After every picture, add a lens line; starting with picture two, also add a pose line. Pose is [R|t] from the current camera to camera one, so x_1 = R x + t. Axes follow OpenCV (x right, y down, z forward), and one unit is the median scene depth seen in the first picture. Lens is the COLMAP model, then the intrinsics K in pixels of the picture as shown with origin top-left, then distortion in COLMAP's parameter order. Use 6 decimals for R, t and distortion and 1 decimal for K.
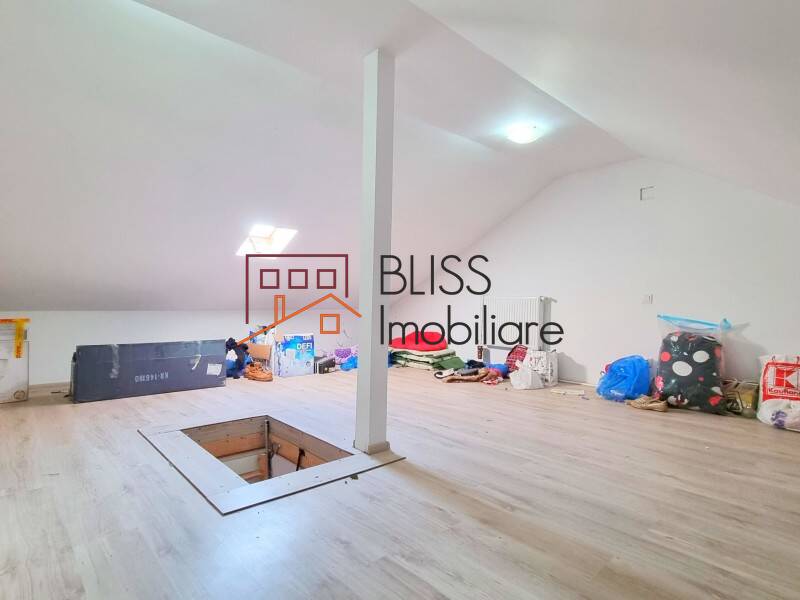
lens RADIAL K [[436.6, 0, 401.9], [0, 436.6, 295.9], [0, 0, 1]] dist [0.001697, -0.001473]
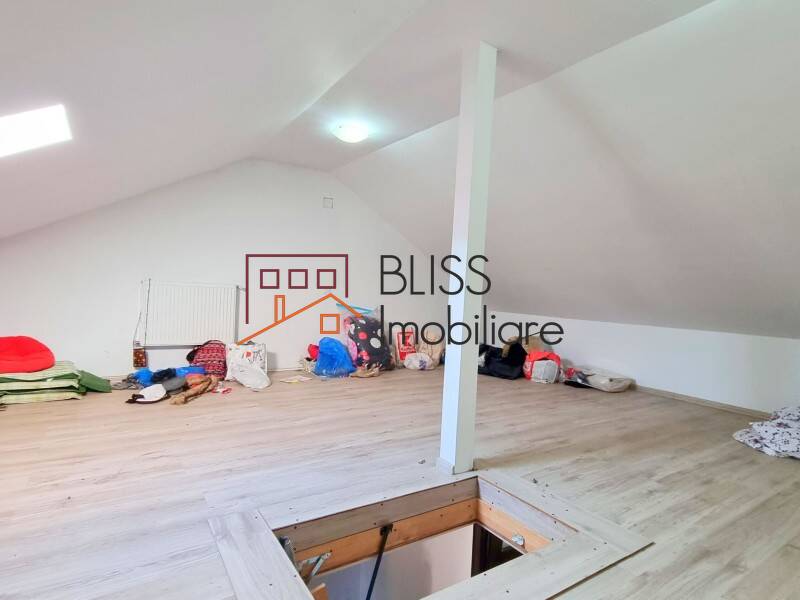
lens RADIAL K [[436.6, 0, 401.0], [0, 436.6, 300.8], [0, 0, 1]] dist [0.001697, -0.001473]
pose [[0.158789, -0.031121, 0.986822, -0.681379], [-0.056676, 0.997568, 0.040580, -0.028183], [-0.985684, -0.062373, 0.156639, 0.669610]]
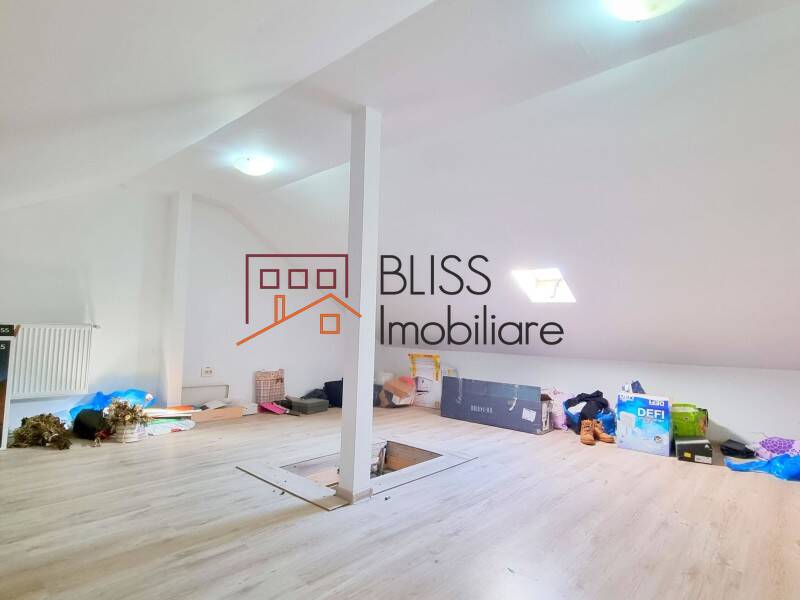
lens RADIAL K [[436.6, 0, 404.0], [0, 436.6, 306.2], [0, 0, 1]] dist [0.001697, -0.001473]
pose [[0.112222, -0.071201, -0.991129, 0.647075], [-0.018930, 0.997095, -0.073773, -0.005457], [0.993503, 0.027041, 0.110548, 0.669811]]
